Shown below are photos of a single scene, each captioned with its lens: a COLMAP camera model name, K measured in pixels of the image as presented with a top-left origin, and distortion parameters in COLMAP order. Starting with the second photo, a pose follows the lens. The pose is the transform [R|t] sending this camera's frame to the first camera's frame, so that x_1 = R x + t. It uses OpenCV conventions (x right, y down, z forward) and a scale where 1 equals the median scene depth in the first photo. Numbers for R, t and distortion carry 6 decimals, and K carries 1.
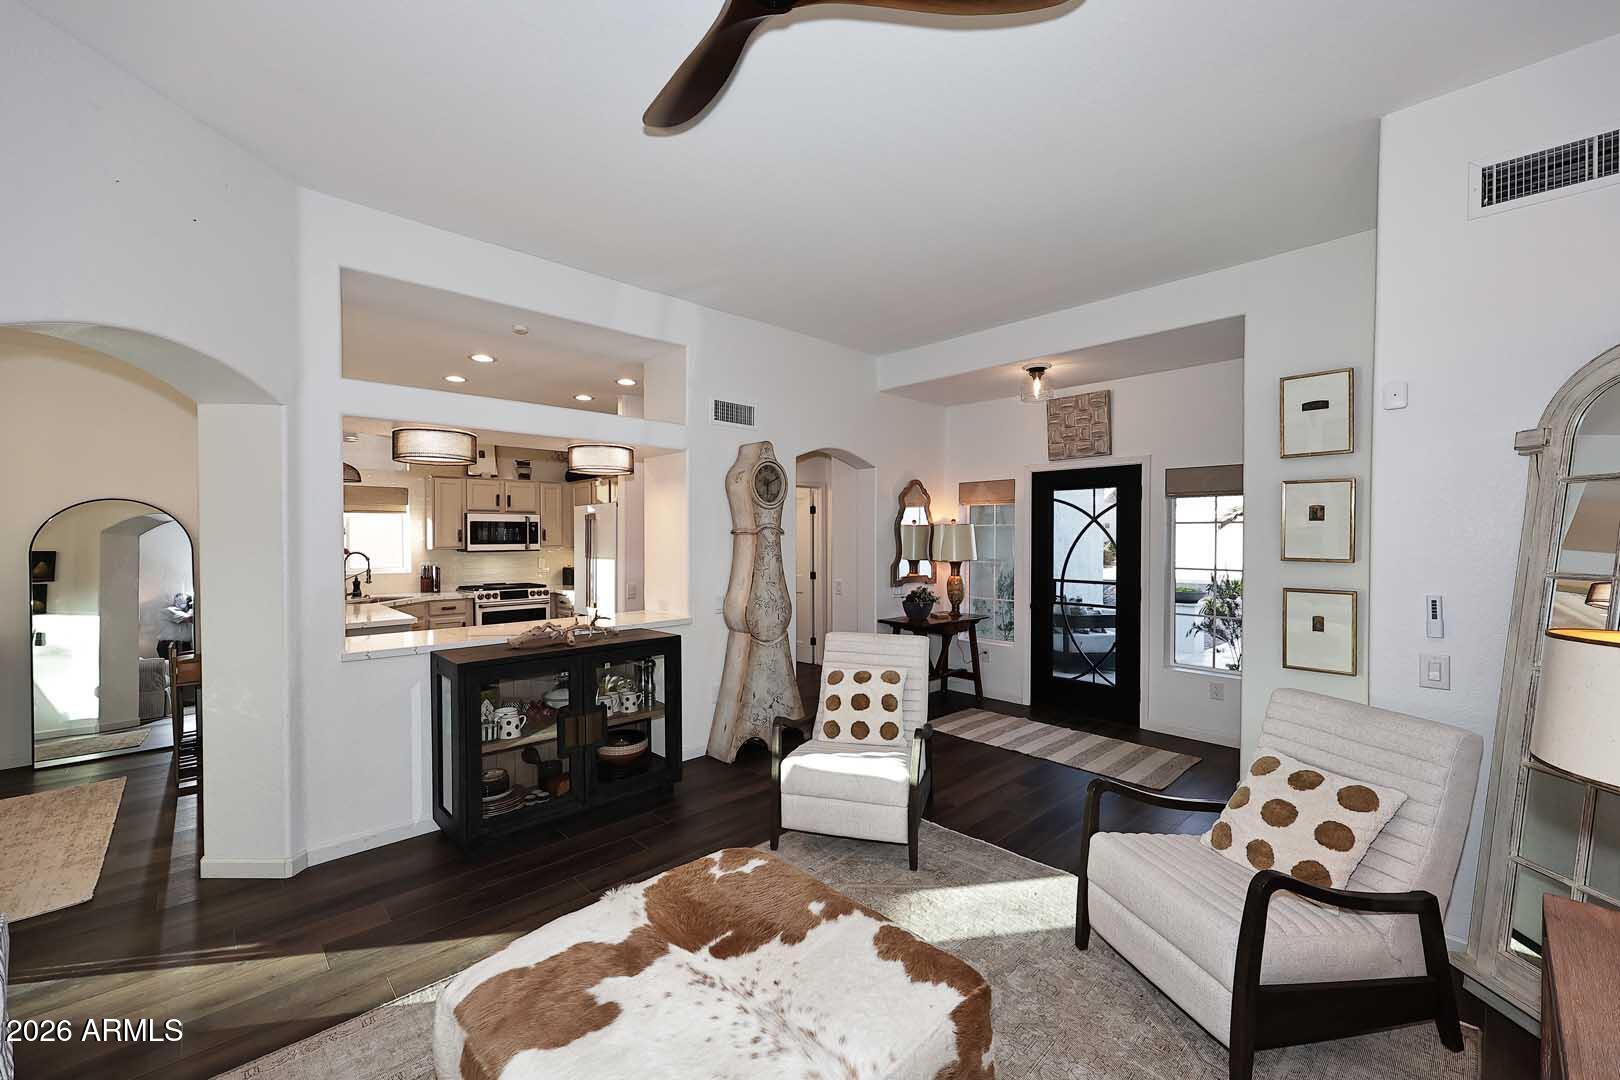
lens RADIAL K [[656.3, 0, 813.4], [0, 656.3, 542.0], [0, 0, 1]] dist [0.001078, -0.000286]
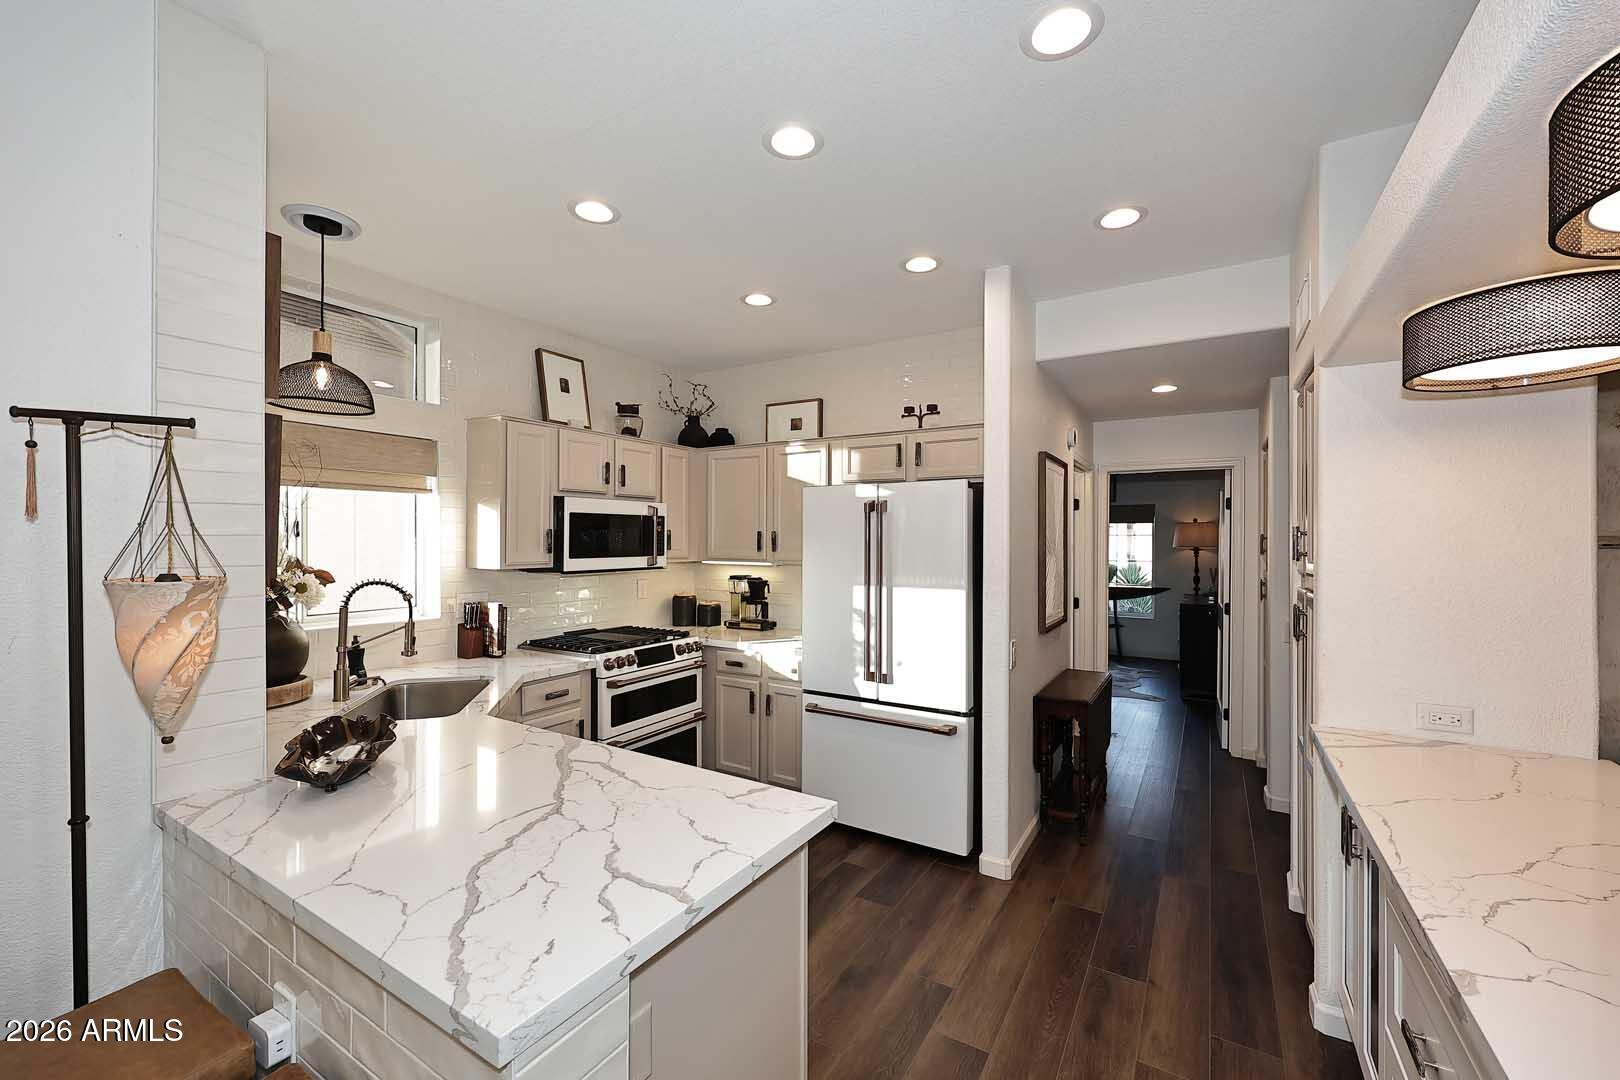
lens RADIAL K [[654.5, 0, 809.4], [0, 654.5, 540.5], [0, 0, 1]] dist [0.000240, 0.000046]
pose [[0.966281, 0.003341, 0.257467, -0.565241], [-0.001319, 0.999967, -0.008024, -0.007426], [-0.257485, 0.007414, 0.966254, 0.560591]]
